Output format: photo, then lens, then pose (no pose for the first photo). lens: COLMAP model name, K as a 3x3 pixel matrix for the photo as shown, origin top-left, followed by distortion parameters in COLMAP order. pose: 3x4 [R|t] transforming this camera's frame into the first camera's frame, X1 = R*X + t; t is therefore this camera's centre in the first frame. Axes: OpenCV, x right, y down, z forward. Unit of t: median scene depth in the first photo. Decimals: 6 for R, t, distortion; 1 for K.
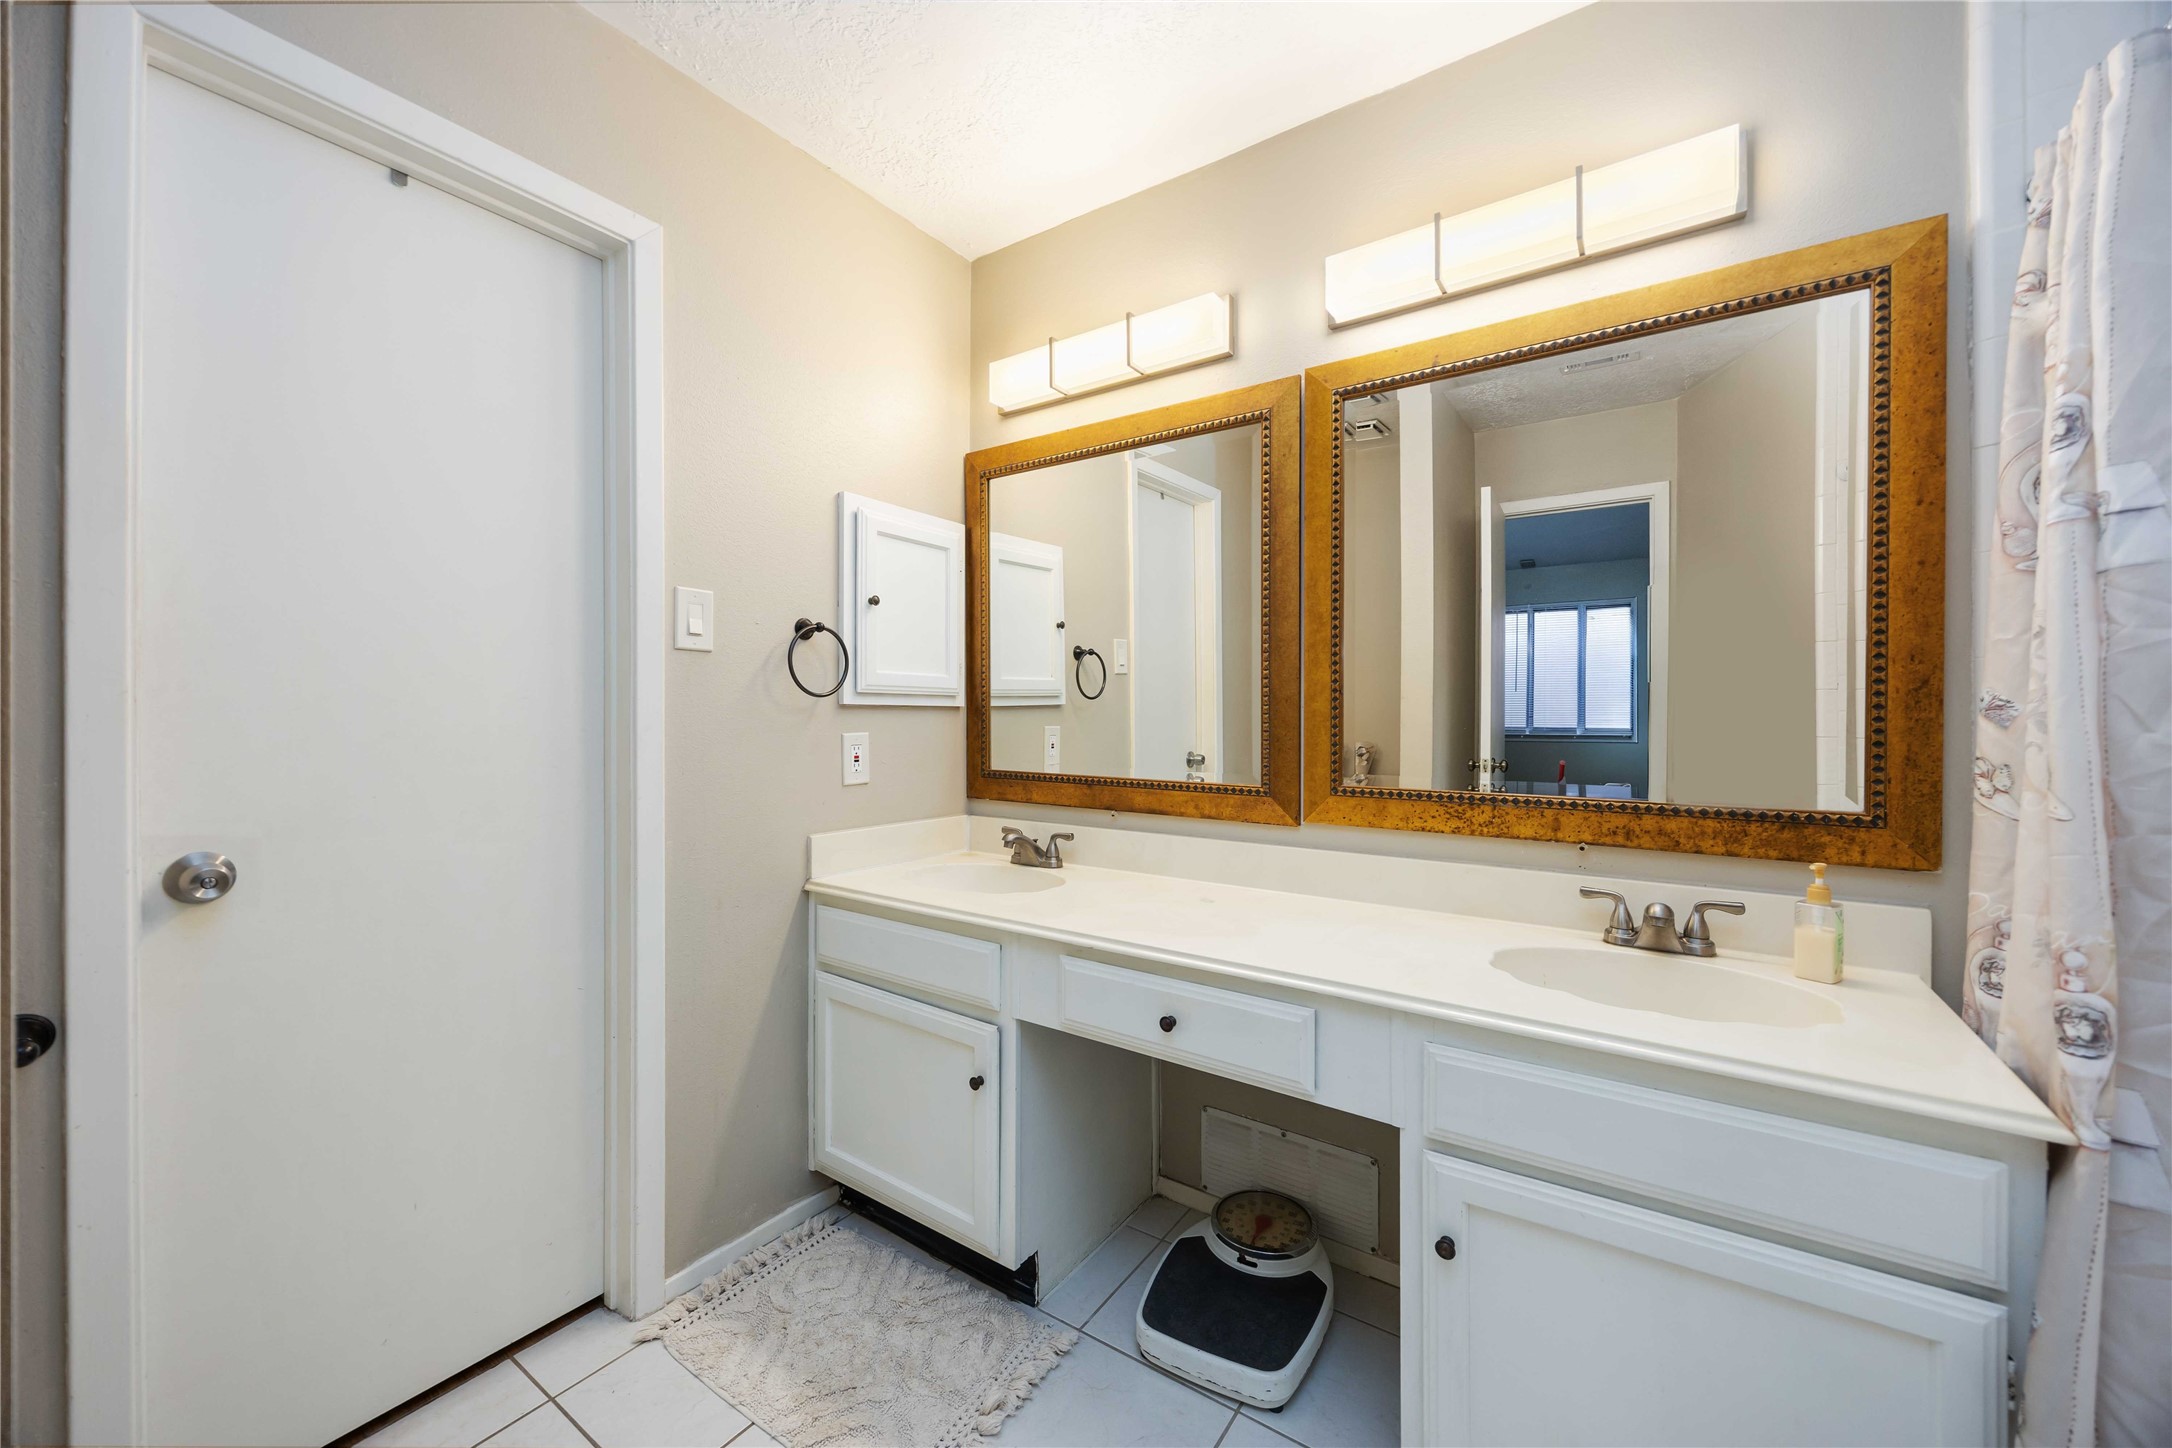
lens RADIAL K [[818.0, 0, 1081.1], [0, 818.0, 719.7], [0, 0, 1]] dist [-0.001434, -0.000273]
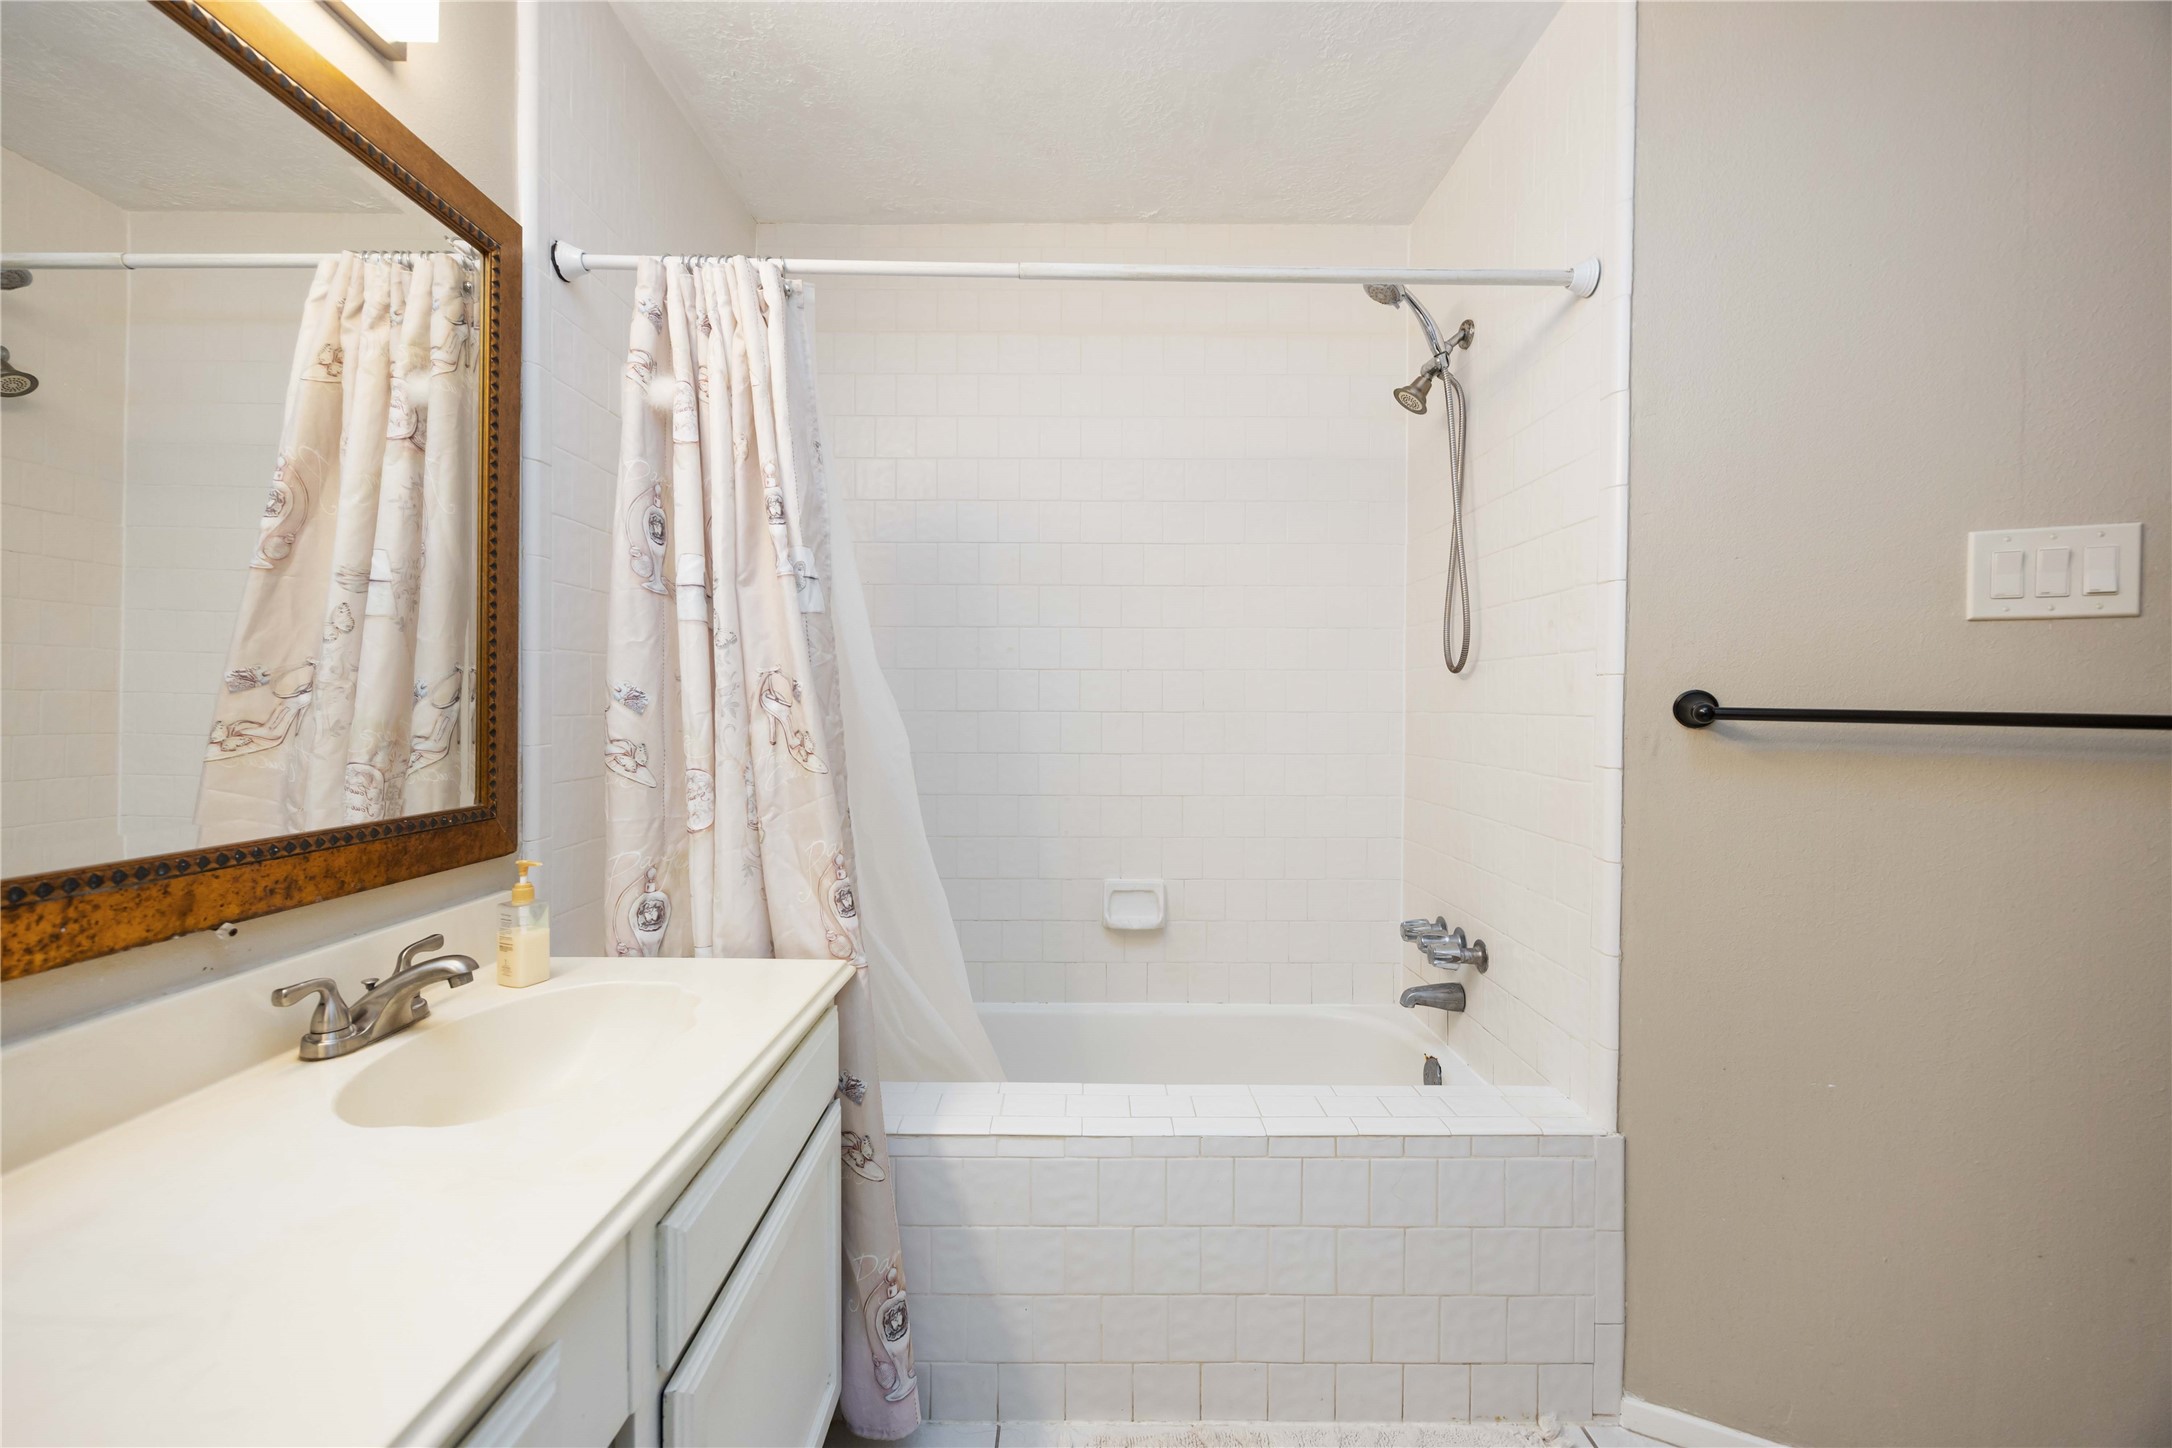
lens RADIAL K [[818.0, 0, 1081.1], [0, 818.0, 719.7], [0, 0, 1]] dist [-0.001434, -0.000273]
pose [[-0.568299, -0.012256, 0.822731, -0.204106], [-0.002373, 0.999909, 0.013256, 0.000391], [-0.822819, 0.005581, -0.568276, 0.902591]]
